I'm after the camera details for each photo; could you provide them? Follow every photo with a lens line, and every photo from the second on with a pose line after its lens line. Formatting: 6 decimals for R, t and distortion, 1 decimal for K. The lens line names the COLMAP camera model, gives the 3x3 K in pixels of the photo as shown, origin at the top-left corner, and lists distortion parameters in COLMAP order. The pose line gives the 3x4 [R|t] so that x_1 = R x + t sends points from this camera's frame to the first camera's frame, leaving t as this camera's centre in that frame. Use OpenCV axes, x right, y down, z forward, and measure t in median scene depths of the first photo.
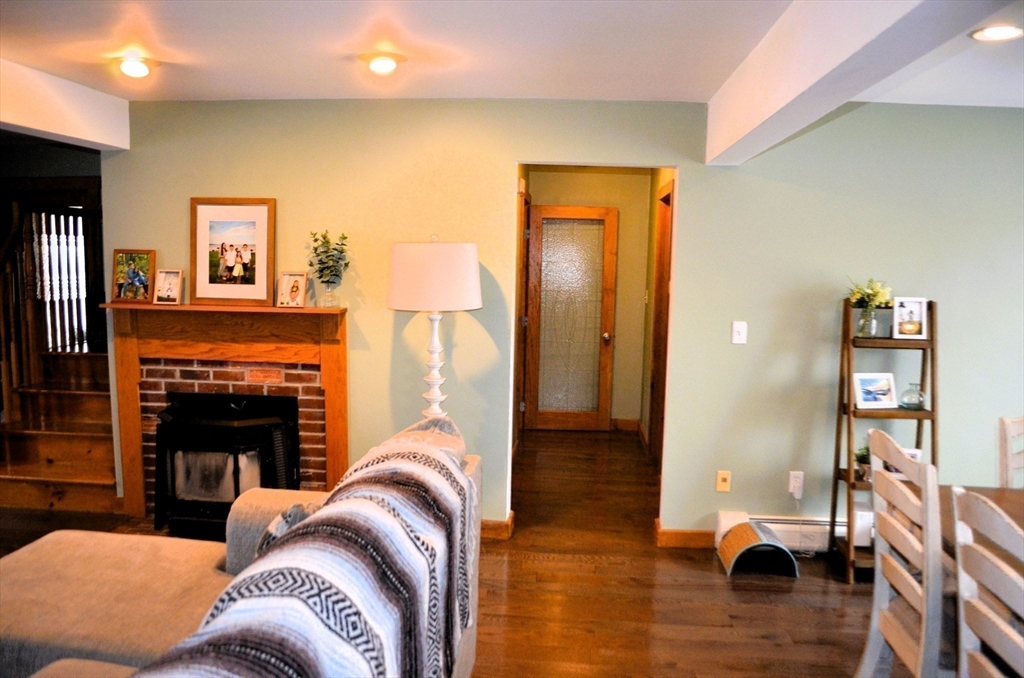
lens RADIAL K [[801.8, 0, 515.1], [0, 801.8, 369.1], [0, 0, 1]] dist [-0.076464, -0.009158]
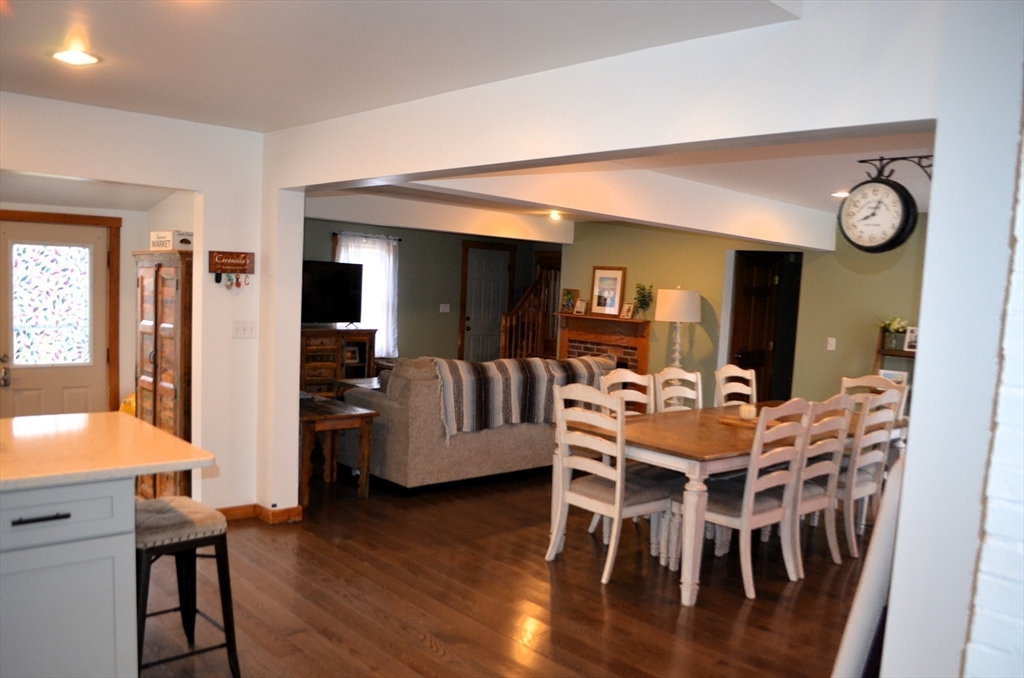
lens RADIAL K [[801.8, 0, 515.1], [0, 801.8, 369.1], [0, 0, 1]] dist [-0.076464, -0.009158]
pose [[0.739176, 0.085974, -0.668003, 0.911804], [-0.127506, 0.991747, -0.013450, 0.118082], [0.661333, 0.095116, 0.744037, -0.739755]]
